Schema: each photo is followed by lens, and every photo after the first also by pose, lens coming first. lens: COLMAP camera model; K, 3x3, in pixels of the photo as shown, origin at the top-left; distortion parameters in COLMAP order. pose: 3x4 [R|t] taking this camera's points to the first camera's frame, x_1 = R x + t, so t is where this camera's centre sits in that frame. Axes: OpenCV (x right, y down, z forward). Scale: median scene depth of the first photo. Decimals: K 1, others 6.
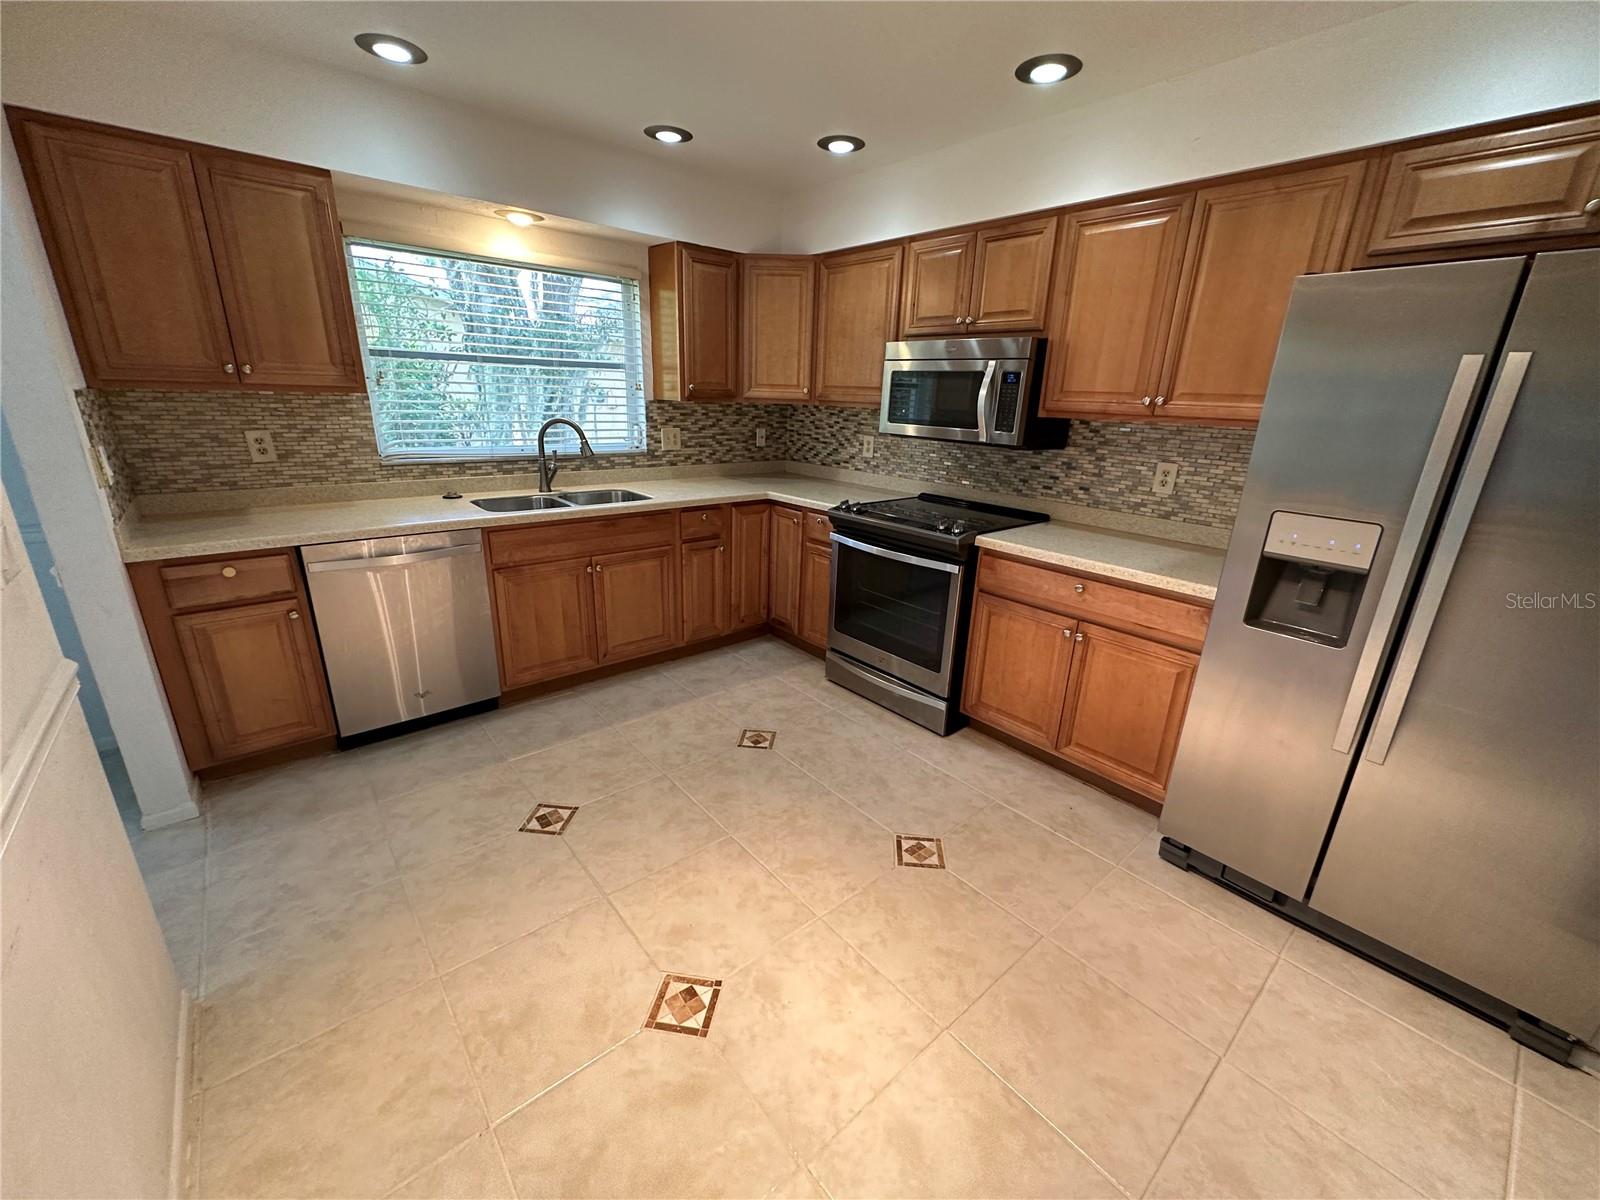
lens RADIAL K [[640.6, 0, 796.1], [0, 640.6, 598.3], [0, 0, 1]] dist [0.002530, 0.000126]
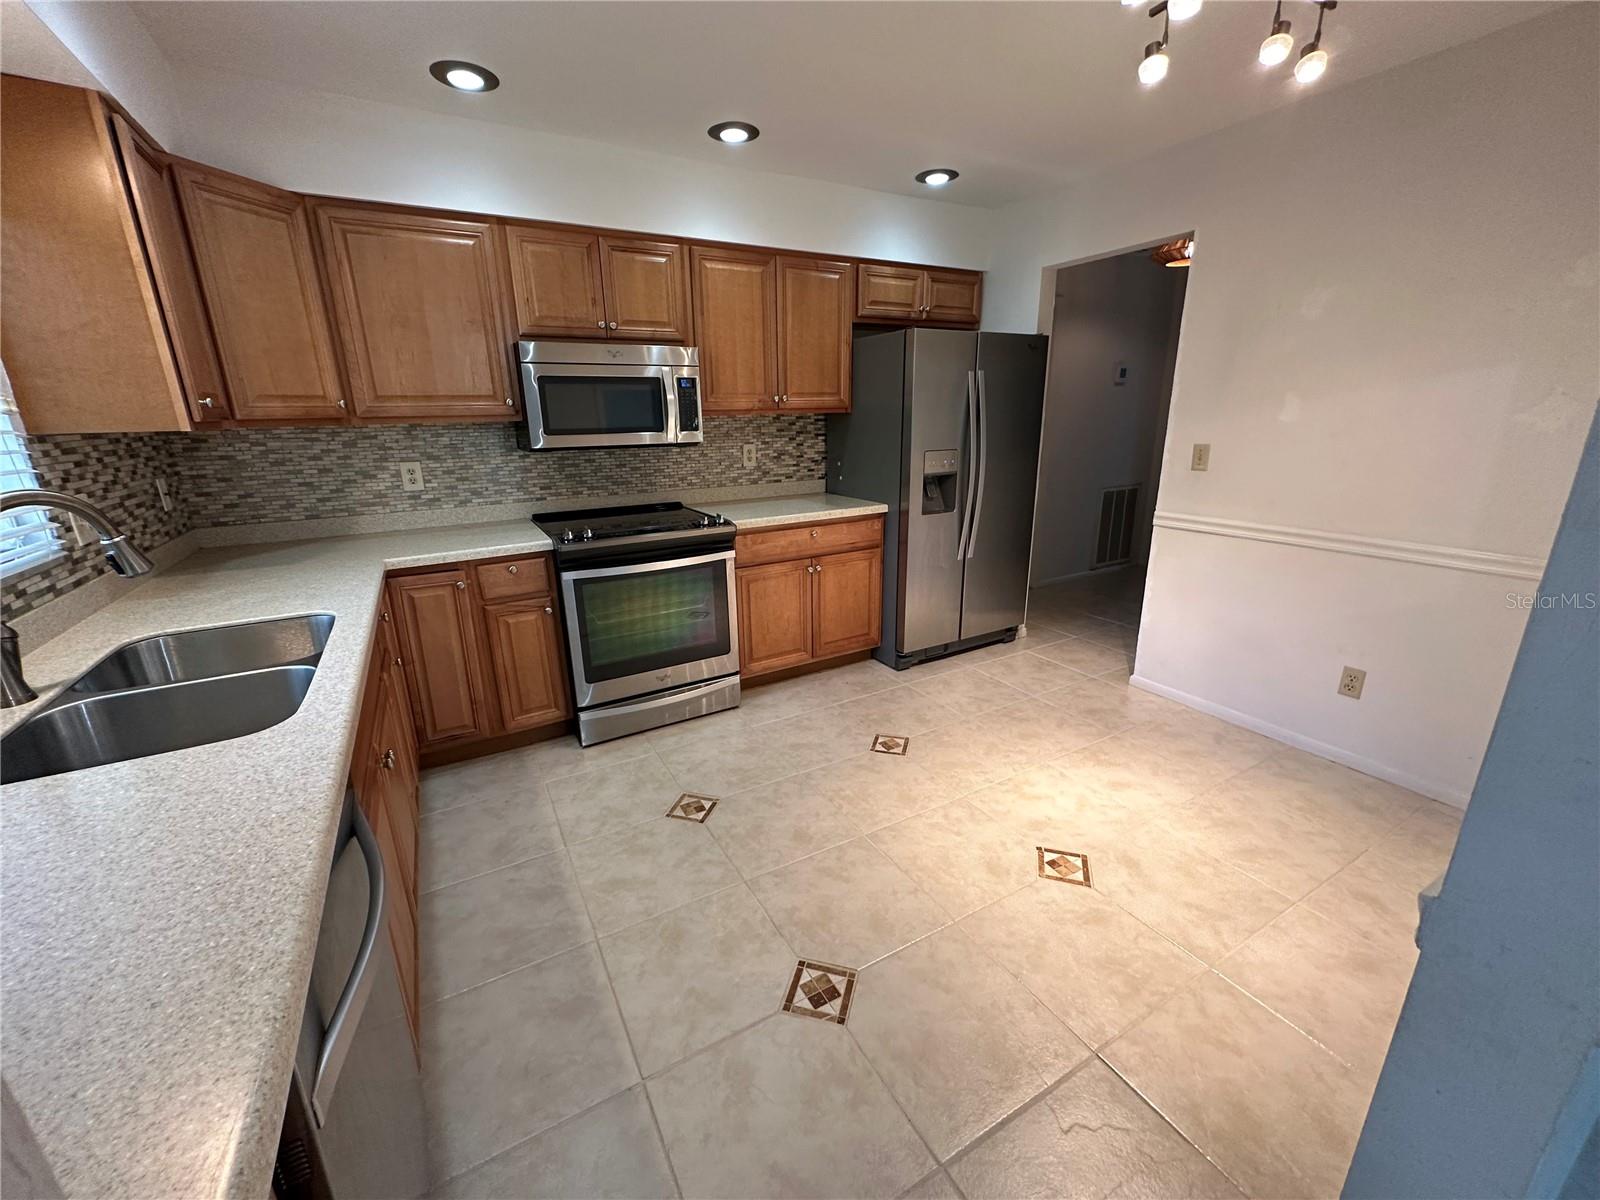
lens RADIAL K [[640.6, 0, 795.3], [0, 640.6, 599.7], [0, 0, 1]] dist [0.002530, 0.000126]
pose [[0.187687, -0.314922, 0.930375, -0.787514], [0.325614, 0.913595, 0.243556, -0.207265], [-0.926687, 0.257231, 0.274013, 0.610764]]
